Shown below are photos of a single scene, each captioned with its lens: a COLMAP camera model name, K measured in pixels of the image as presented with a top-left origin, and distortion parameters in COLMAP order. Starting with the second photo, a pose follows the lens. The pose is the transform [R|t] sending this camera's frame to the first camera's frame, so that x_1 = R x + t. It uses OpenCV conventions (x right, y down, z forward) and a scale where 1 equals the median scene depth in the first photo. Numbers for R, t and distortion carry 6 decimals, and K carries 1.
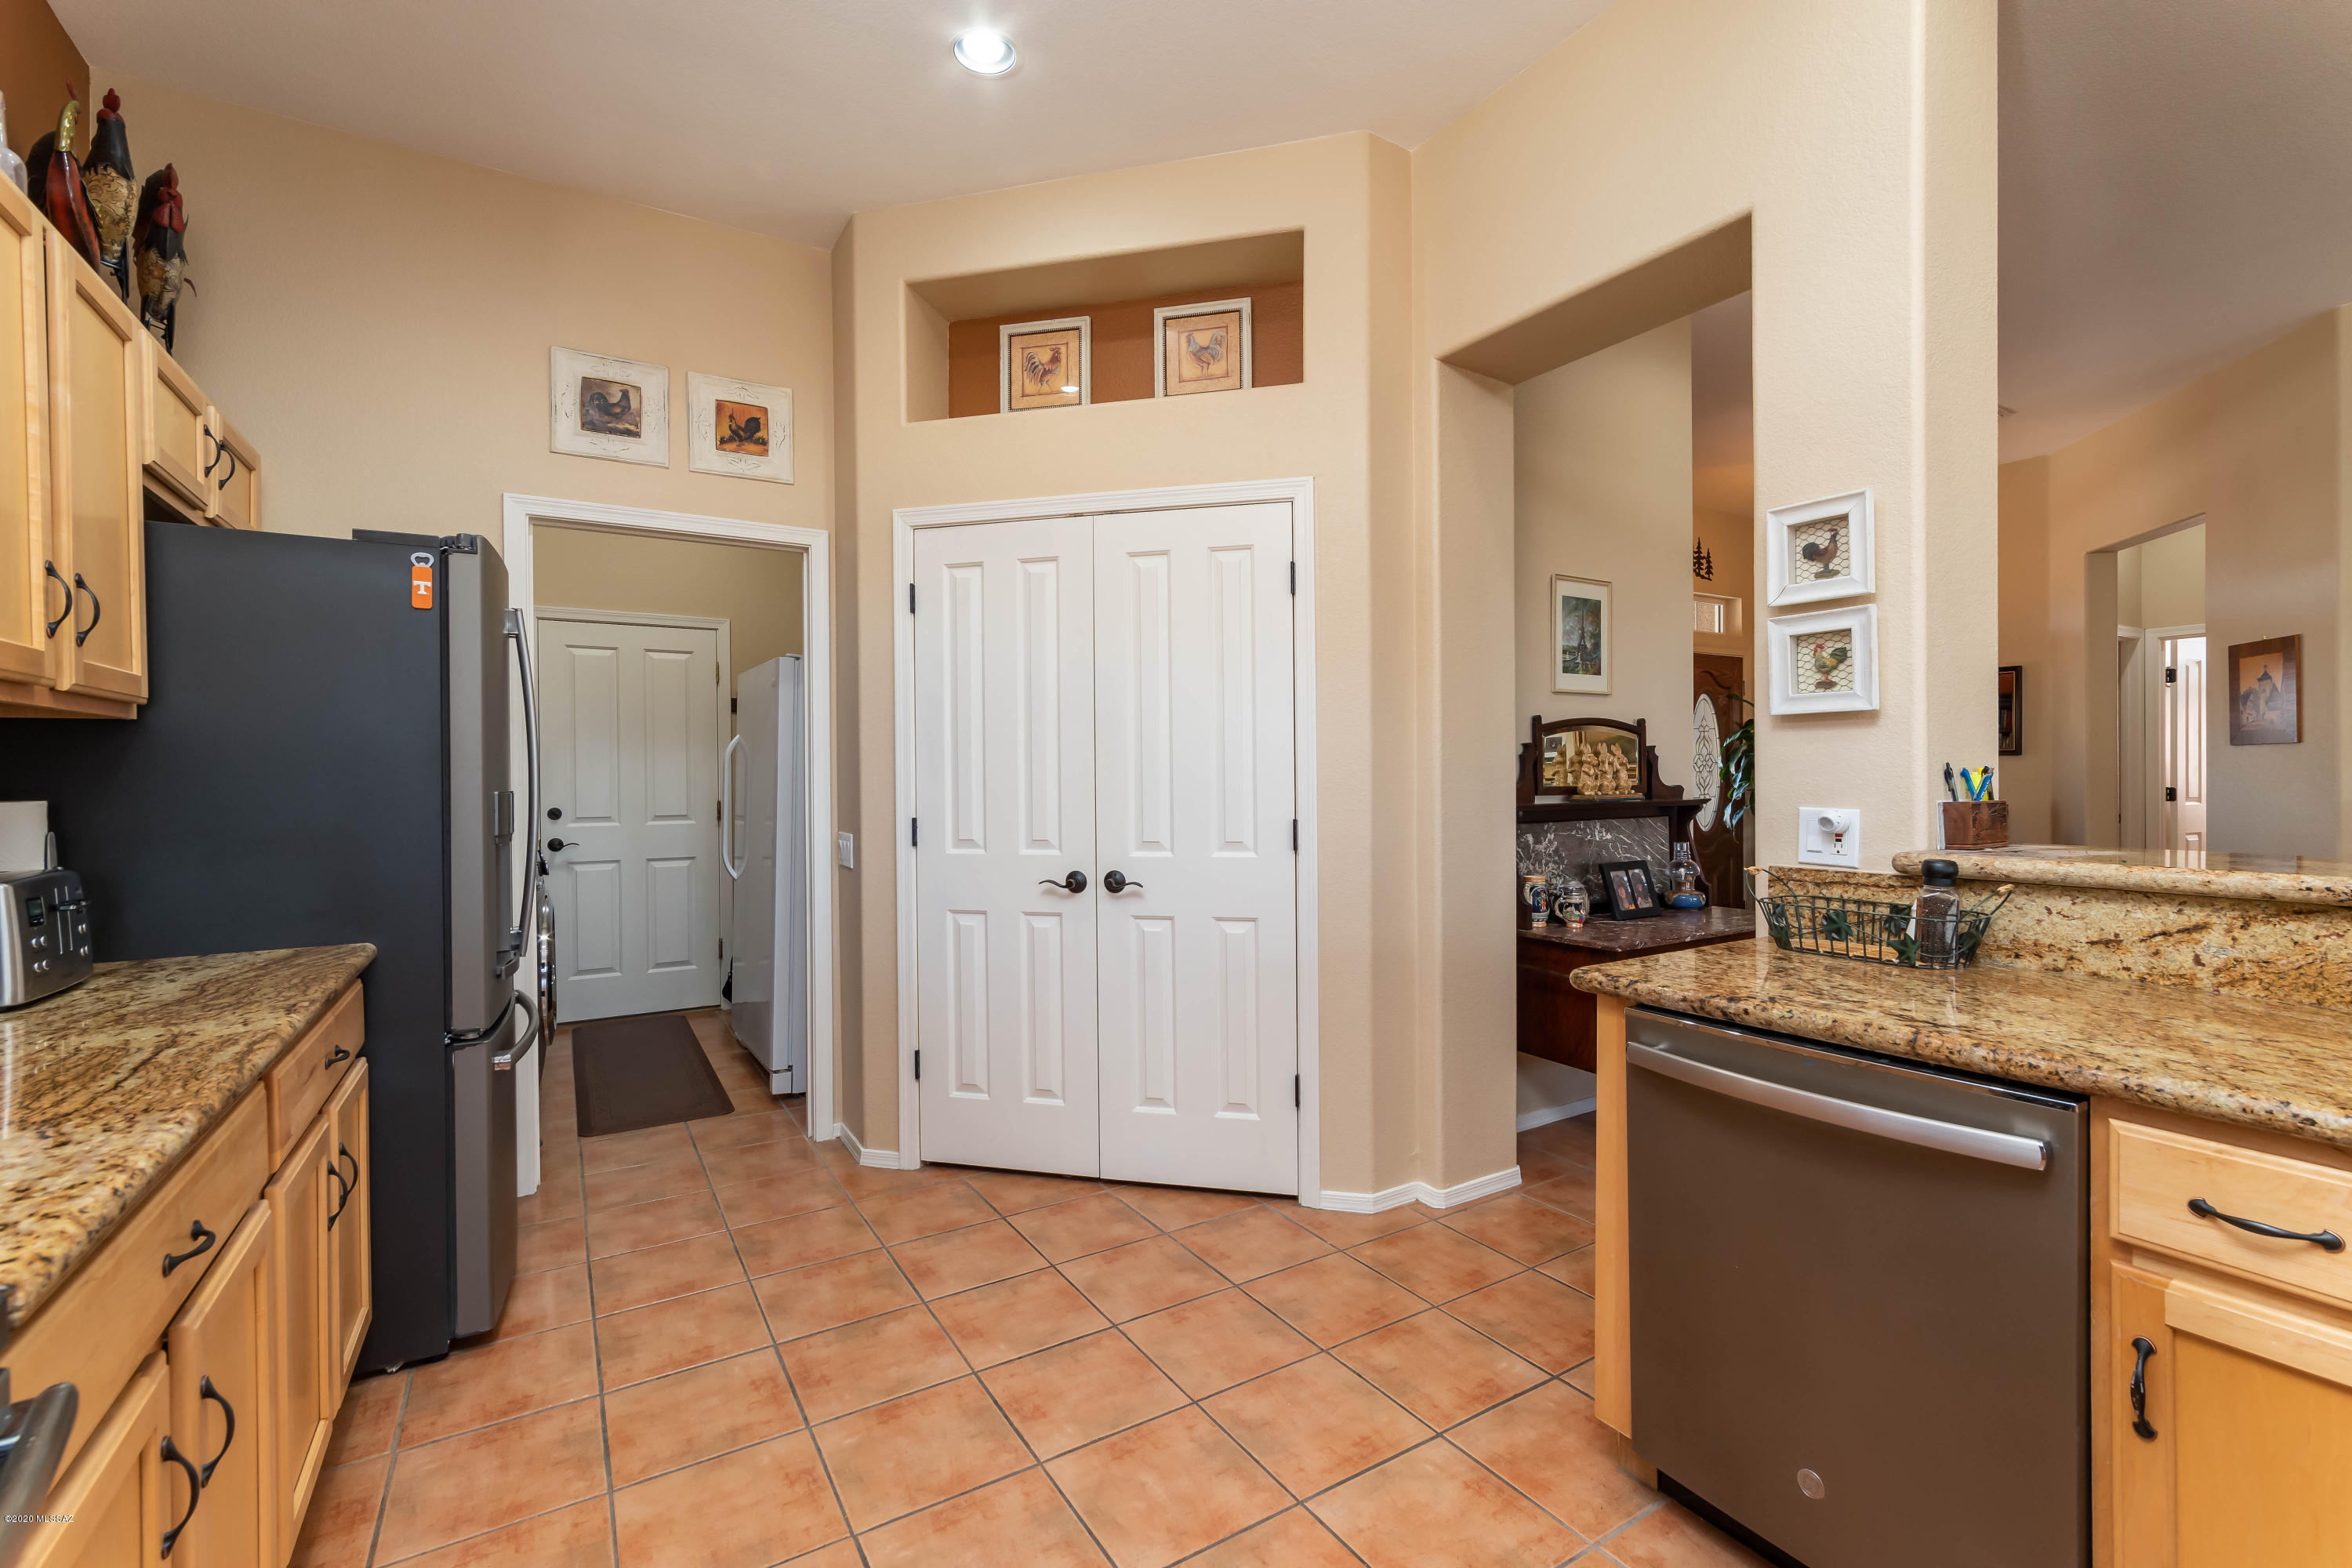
lens RADIAL K [[1023.7, 0, 1185.1], [0, 1023.7, 783.4], [0, 0, 1]] dist [-0.004776, 0.001460]
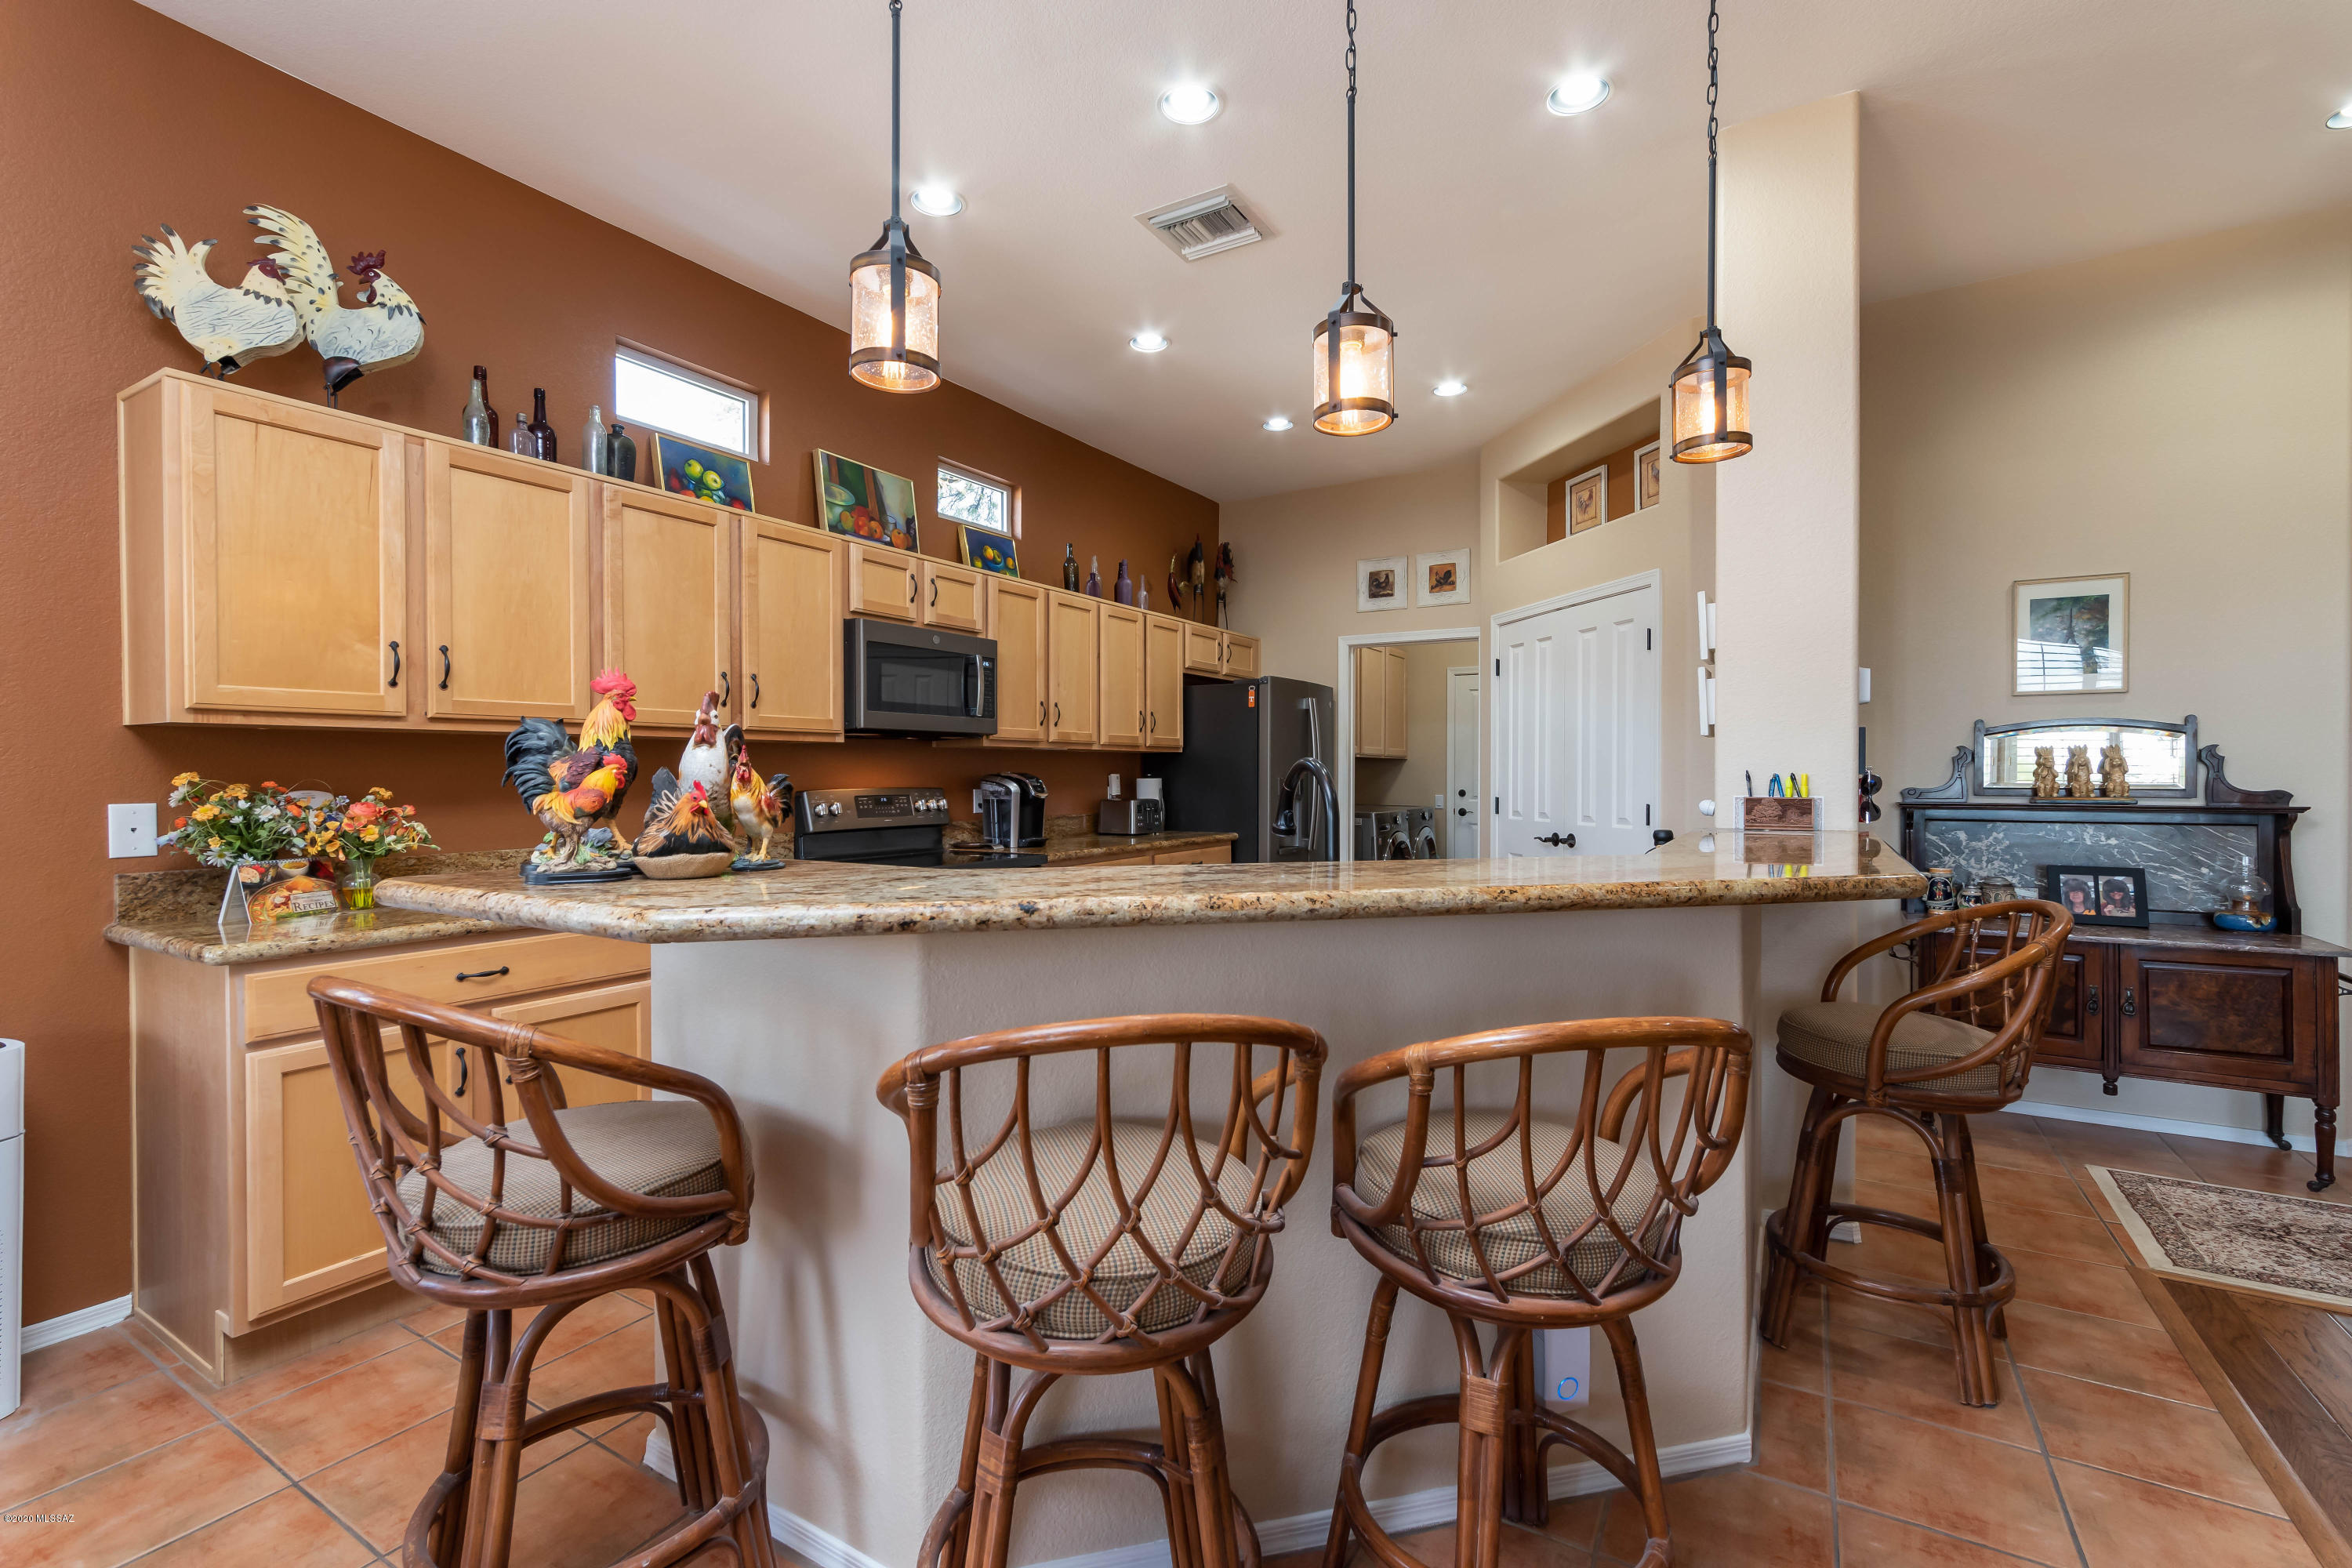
lens RADIAL K [[1023.7, 0, 1184.8], [0, 1023.7, 782.0], [0, 0, 1]] dist [-0.004776, 0.001460]
pose [[0.458340, 0.016277, -0.888628, 0.981340], [-0.010118, 0.999863, 0.013095, -0.008123], [0.888719, 0.002989, 0.458442, -0.230383]]
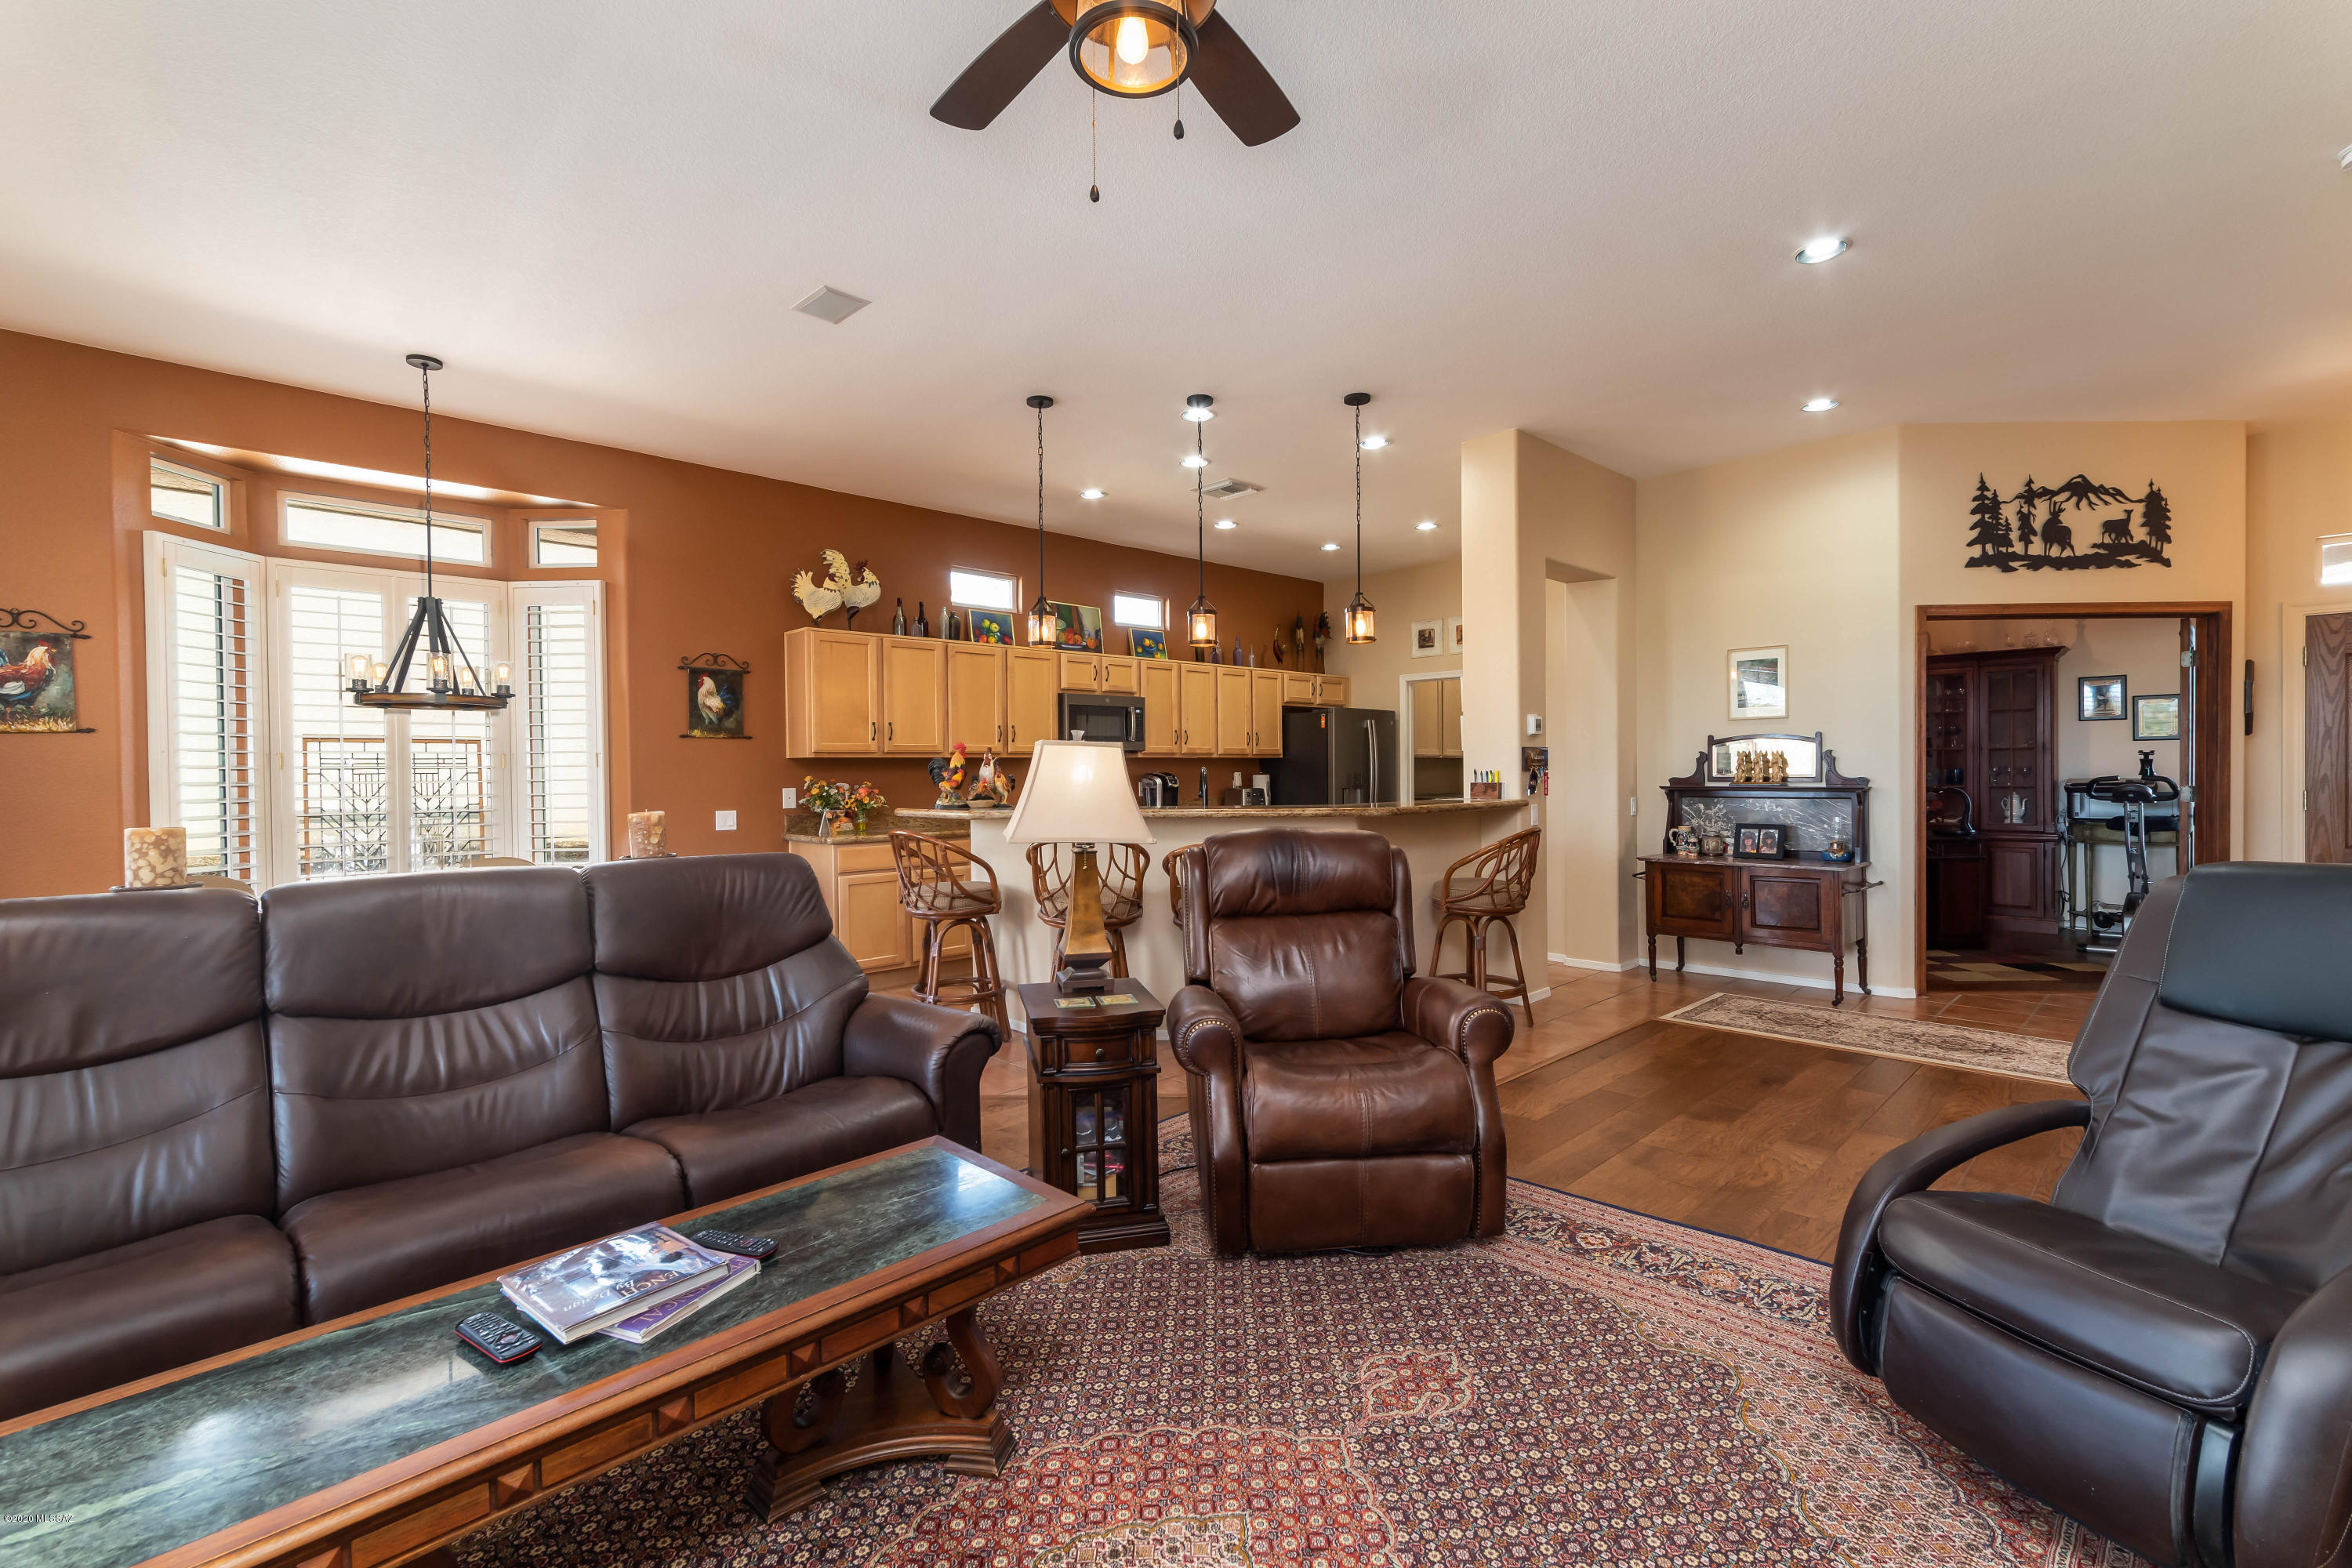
lens RADIAL K [[1023.7, 0, 1185.3], [0, 1023.7, 777.0], [0, 0, 1]] dist [-0.004776, 0.001460]
pose [[0.210737, 0.012682, -0.977461, 1.988524], [0.000472, 0.999914, 0.013075, -0.020444], [0.977543, -0.003217, 0.210713, -0.242390]]
